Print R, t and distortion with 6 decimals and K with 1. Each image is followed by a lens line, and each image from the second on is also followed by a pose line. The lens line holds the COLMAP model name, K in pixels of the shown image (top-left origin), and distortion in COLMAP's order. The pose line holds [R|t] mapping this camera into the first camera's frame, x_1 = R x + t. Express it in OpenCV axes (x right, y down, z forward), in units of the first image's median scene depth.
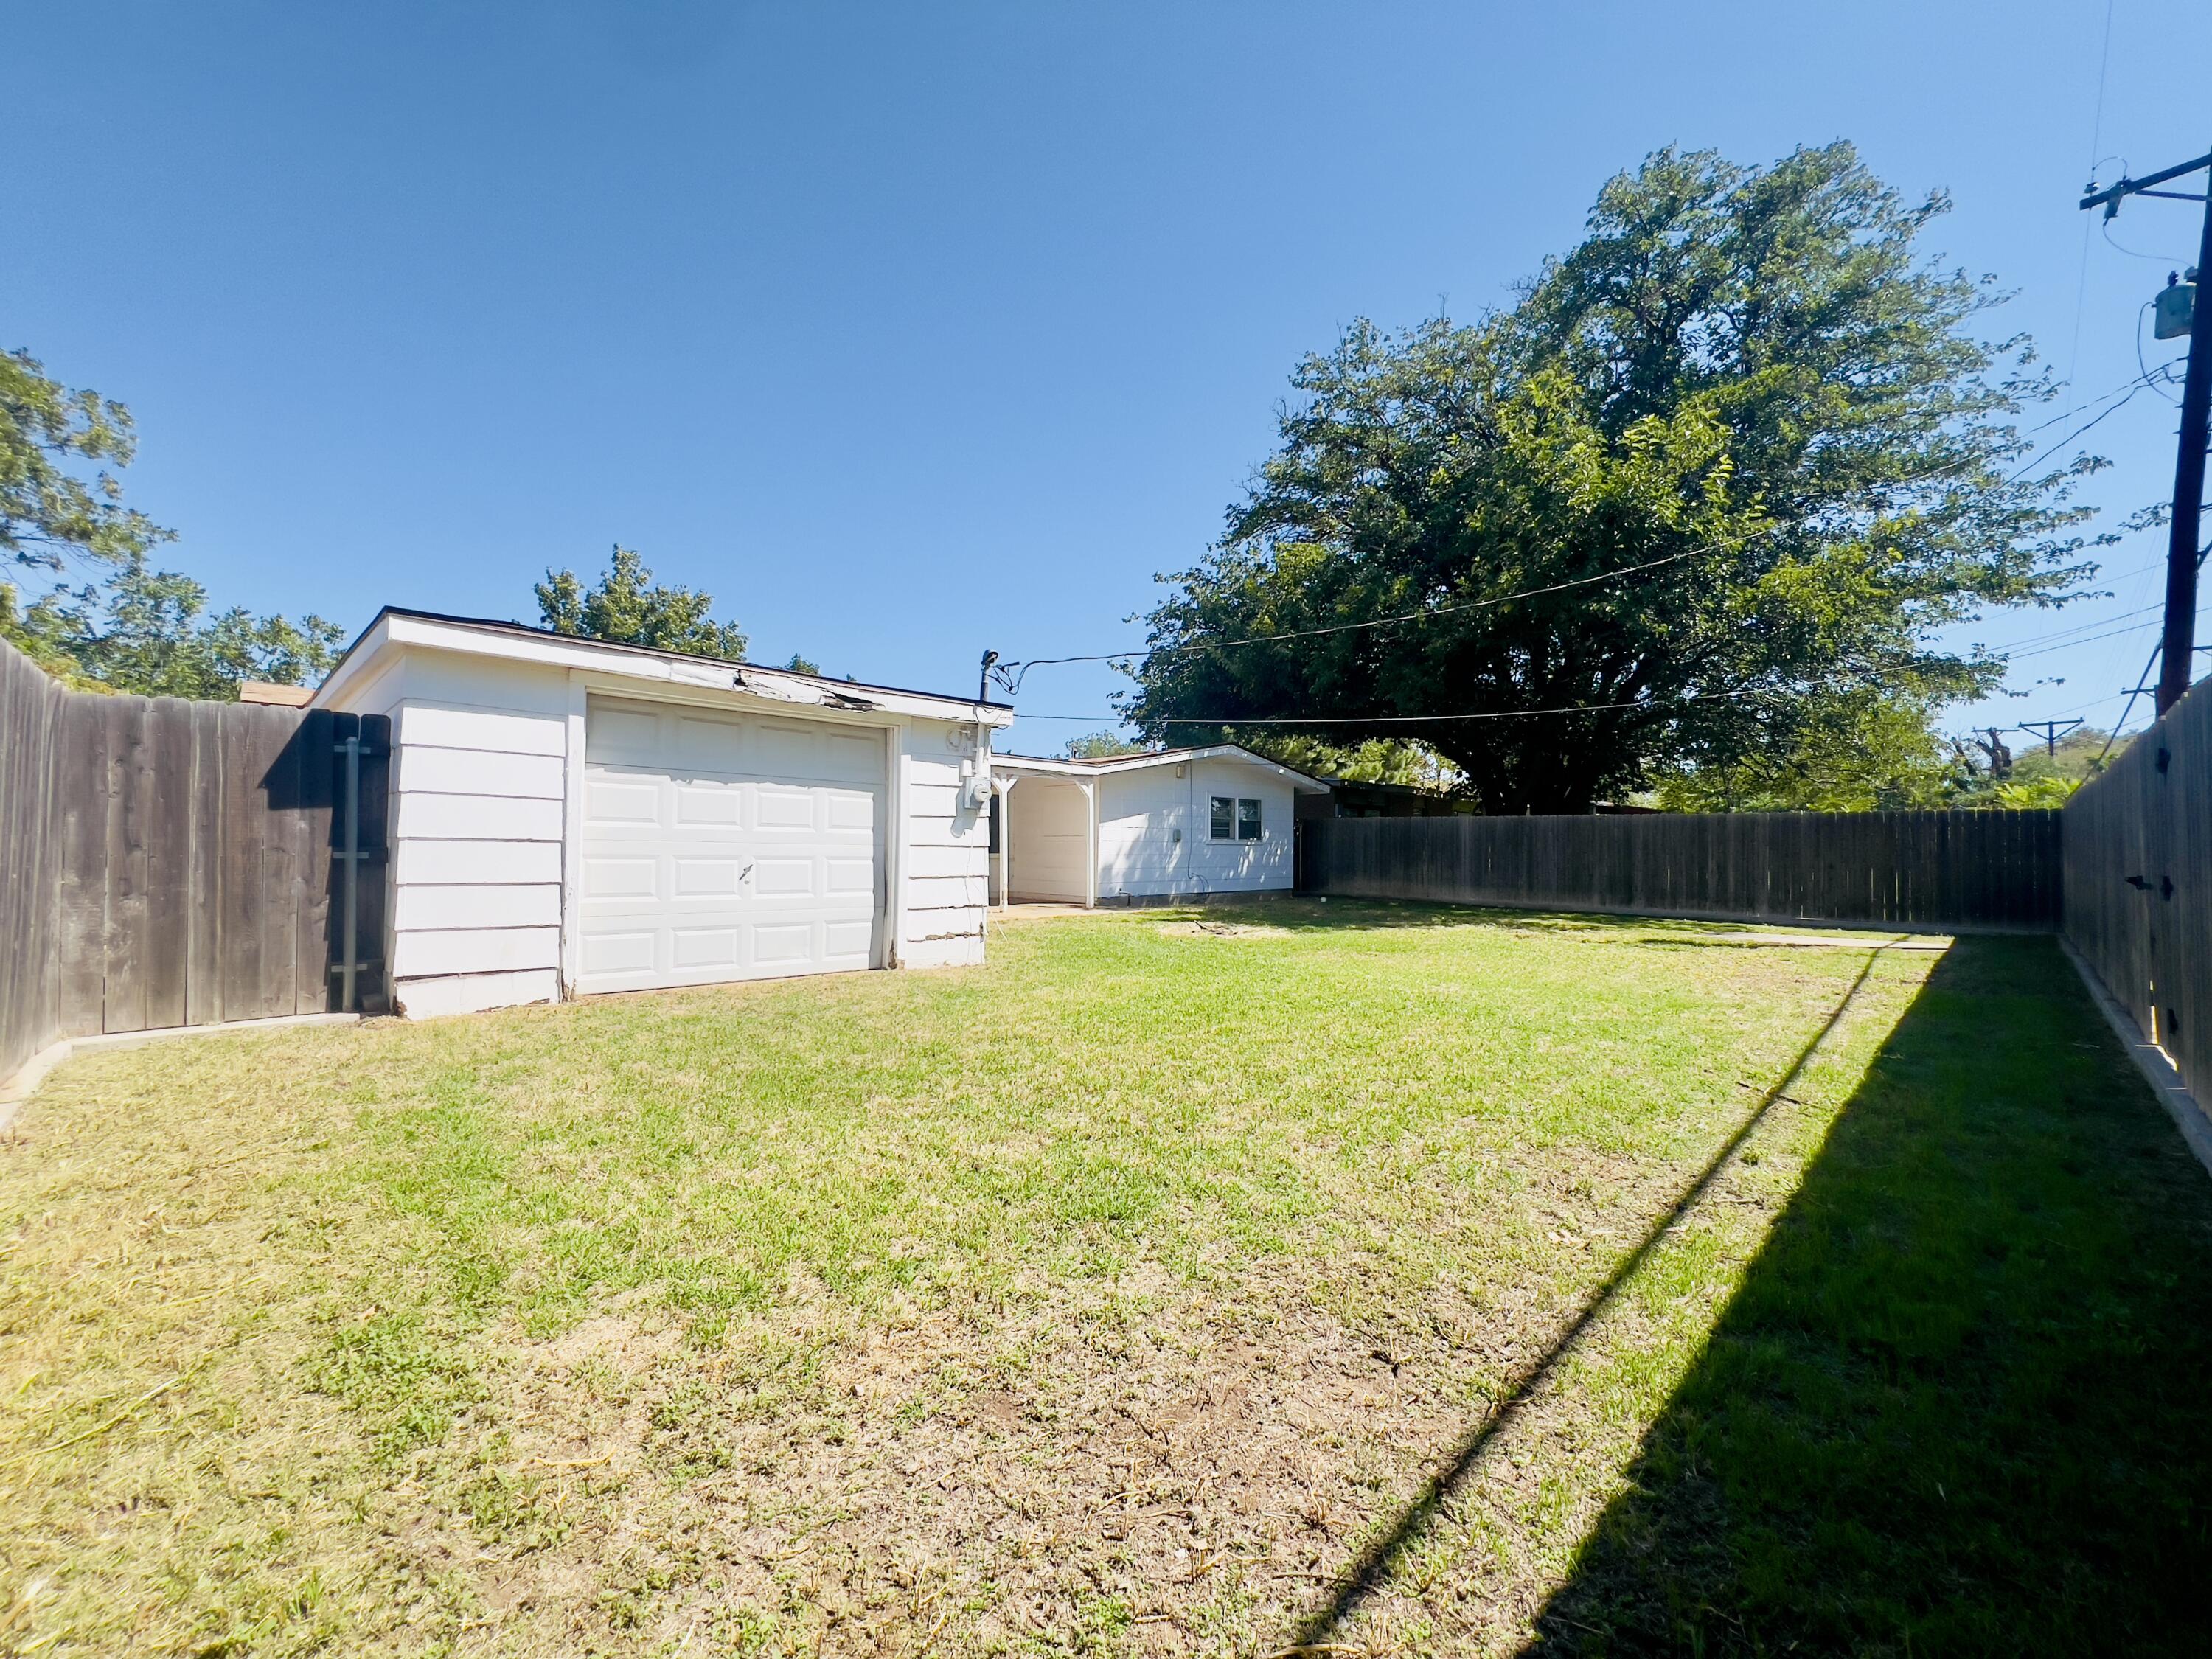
lens RADIAL K [[894.7, 0, 1112.9], [0, 894.7, 829.2], [0, 0, 1]] dist [-0.000129, -0.000044]
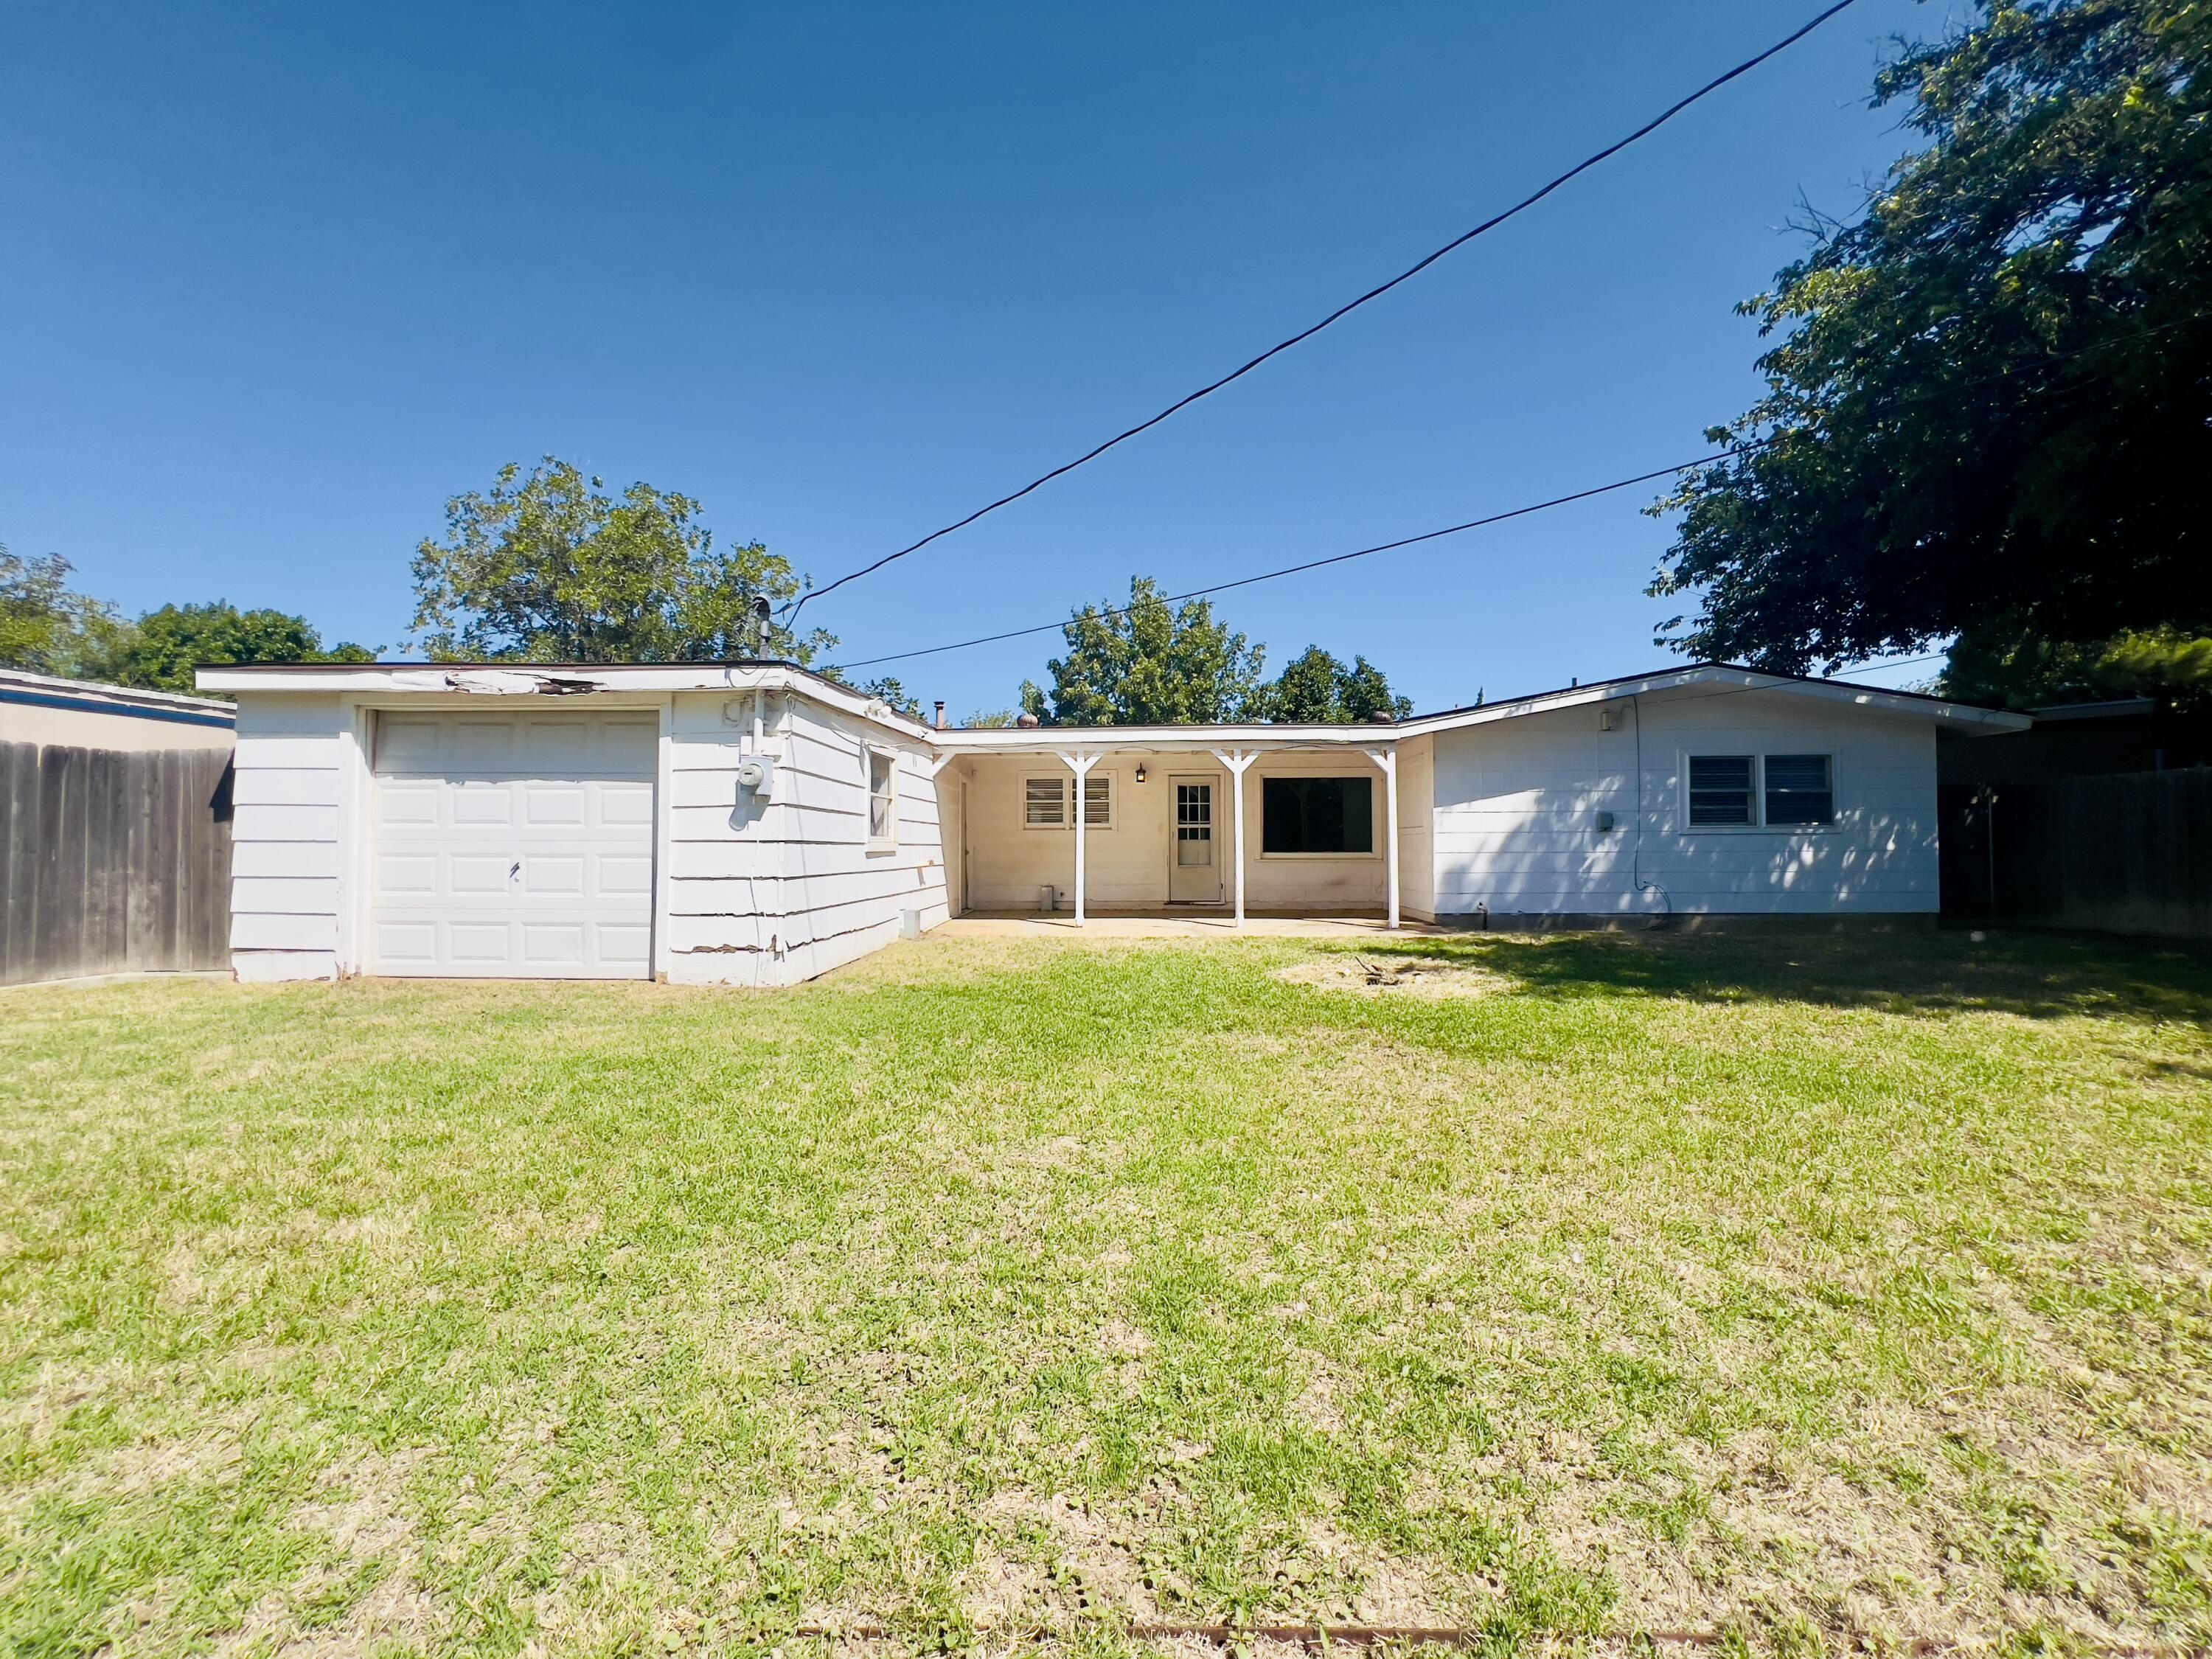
lens RADIAL K [[894.7, 0, 1103.1], [0, 894.7, 831.1], [0, 0, 1]] dist [-0.000129, -0.000044]
pose [[0.681493, -0.026341, -0.731350, 0.338741], [0.025065, 0.999606, -0.012647, 0.014703], [0.731395, -0.009713, 0.681885, 0.348403]]
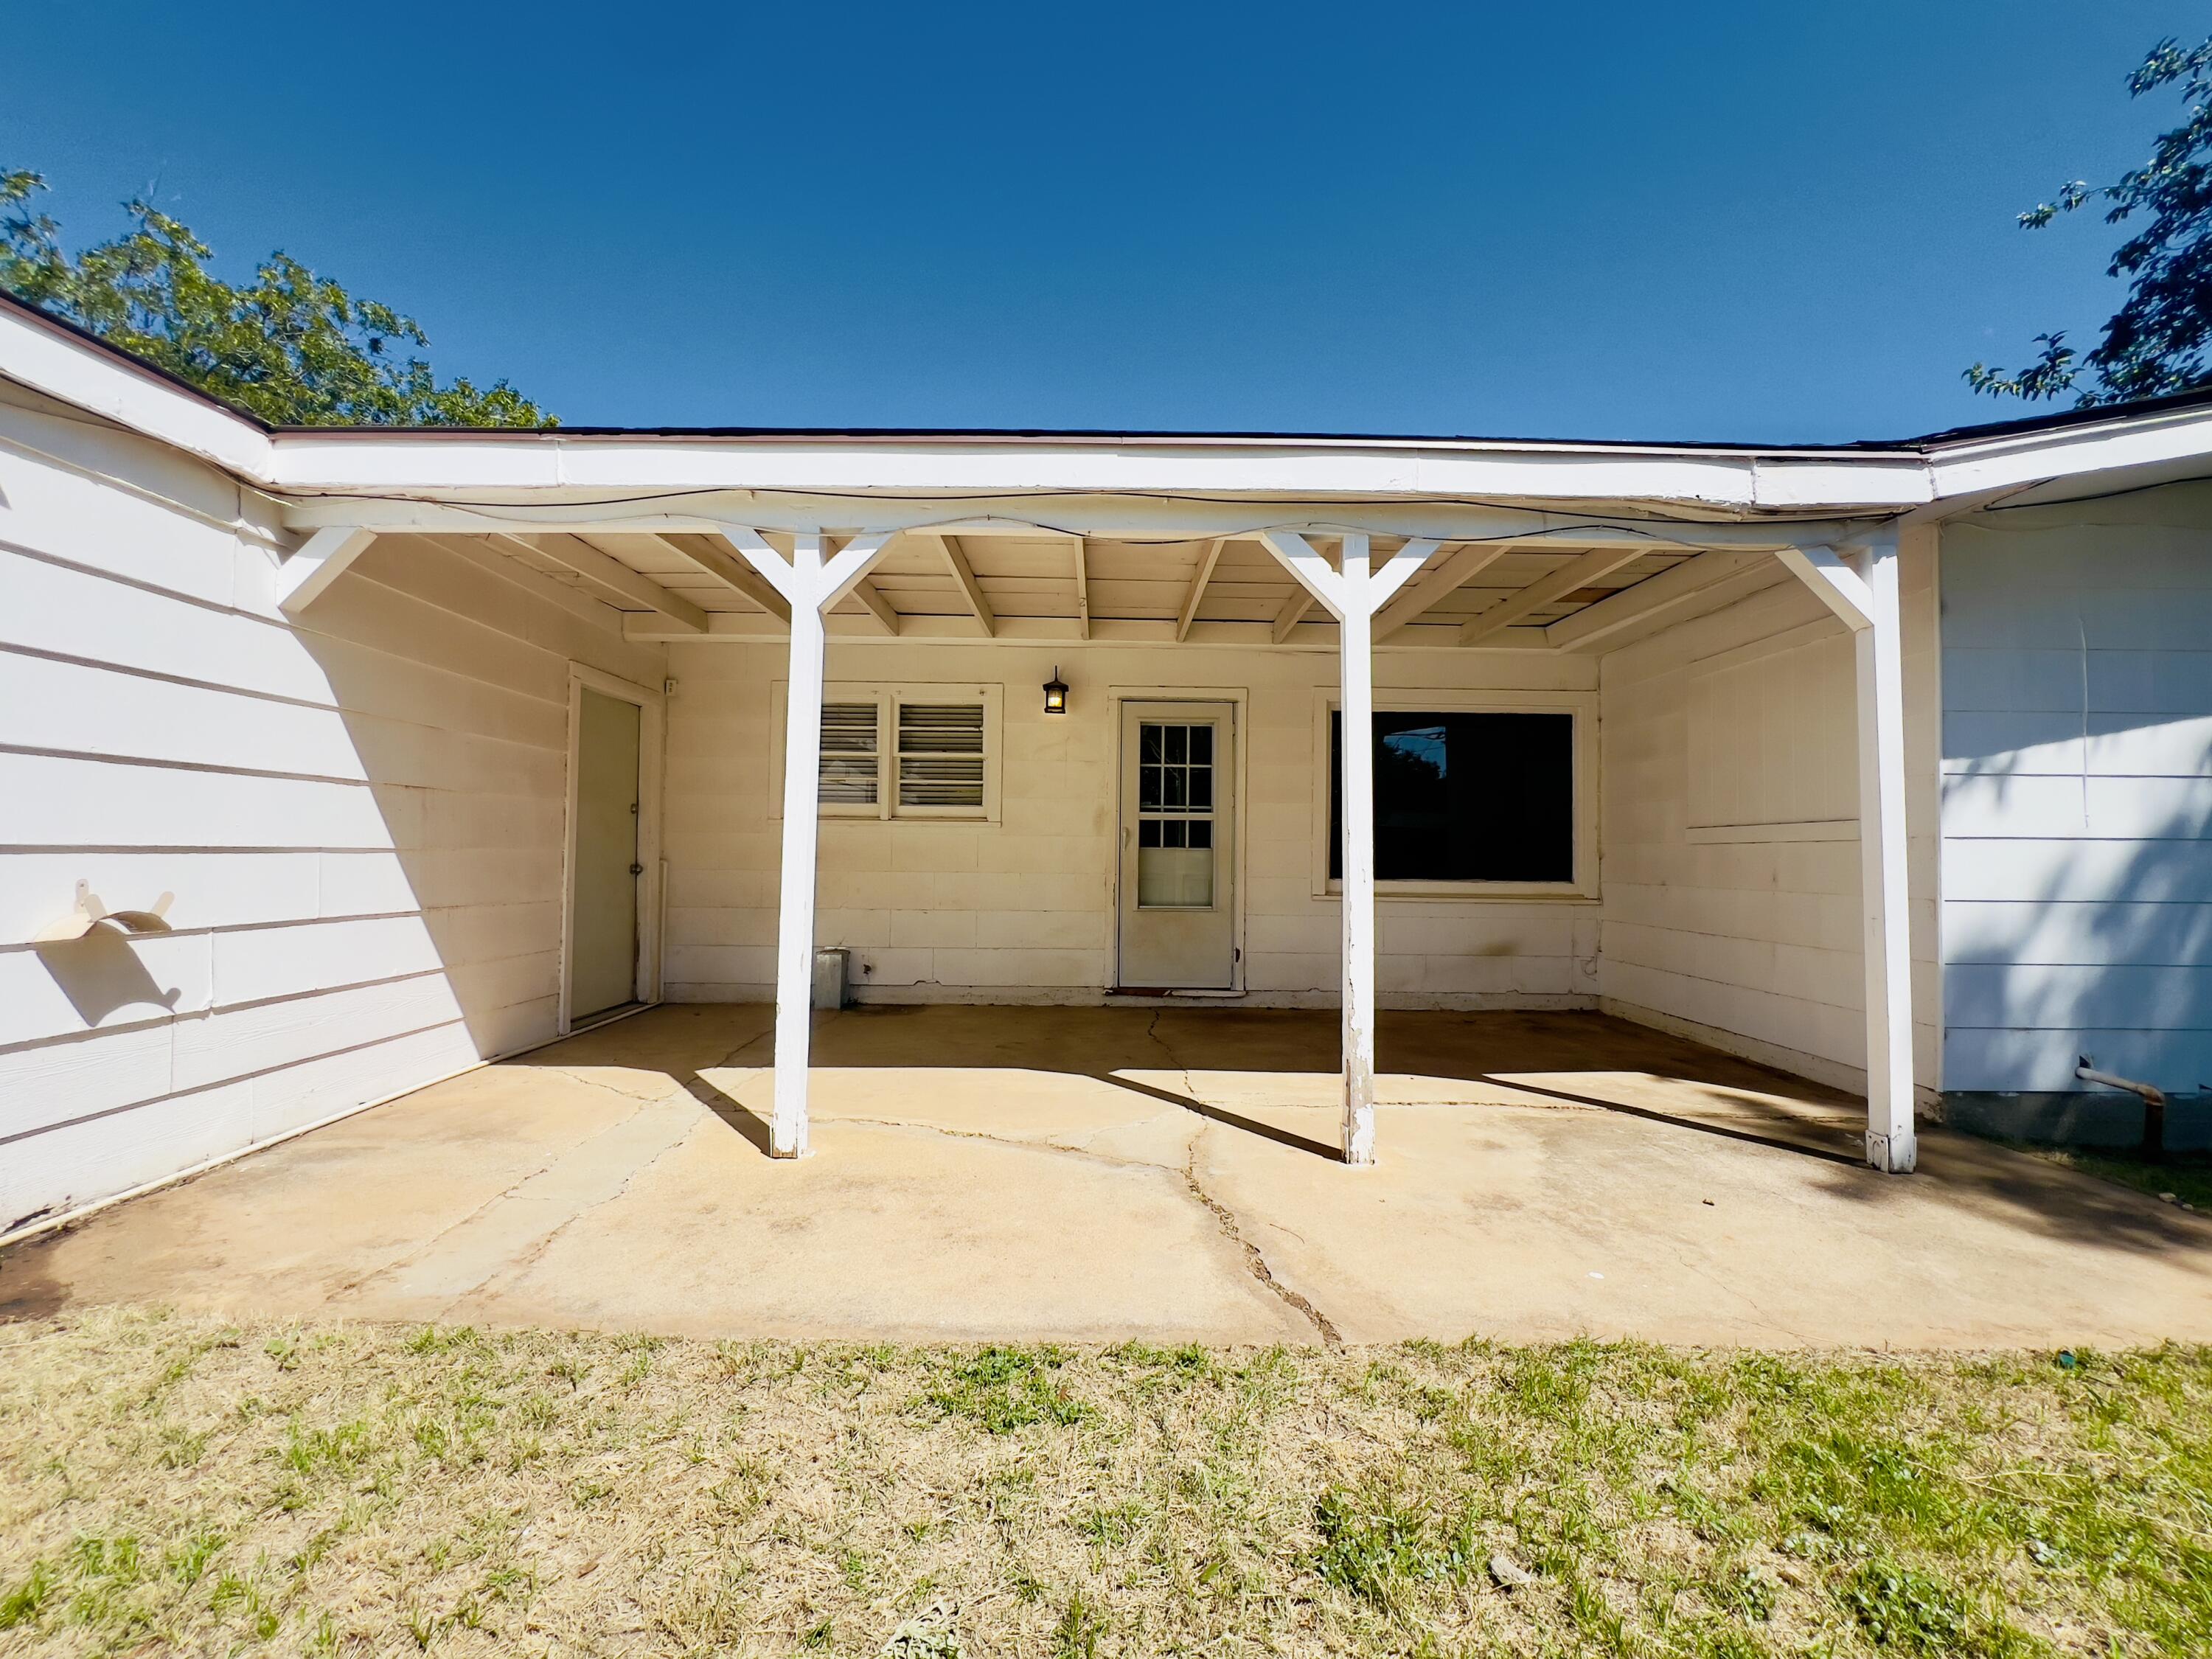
lens RADIAL K [[894.7, 0, 1112.0], [0, 894.7, 832.6], [0, 0, 1]] dist [-0.000129, -0.000044]
pose [[0.724100, -0.018554, -0.689446, -0.011168], [0.008380, 0.999801, -0.018105, 0.014571], [0.689645, 0.007332, 0.724111, 0.730308]]
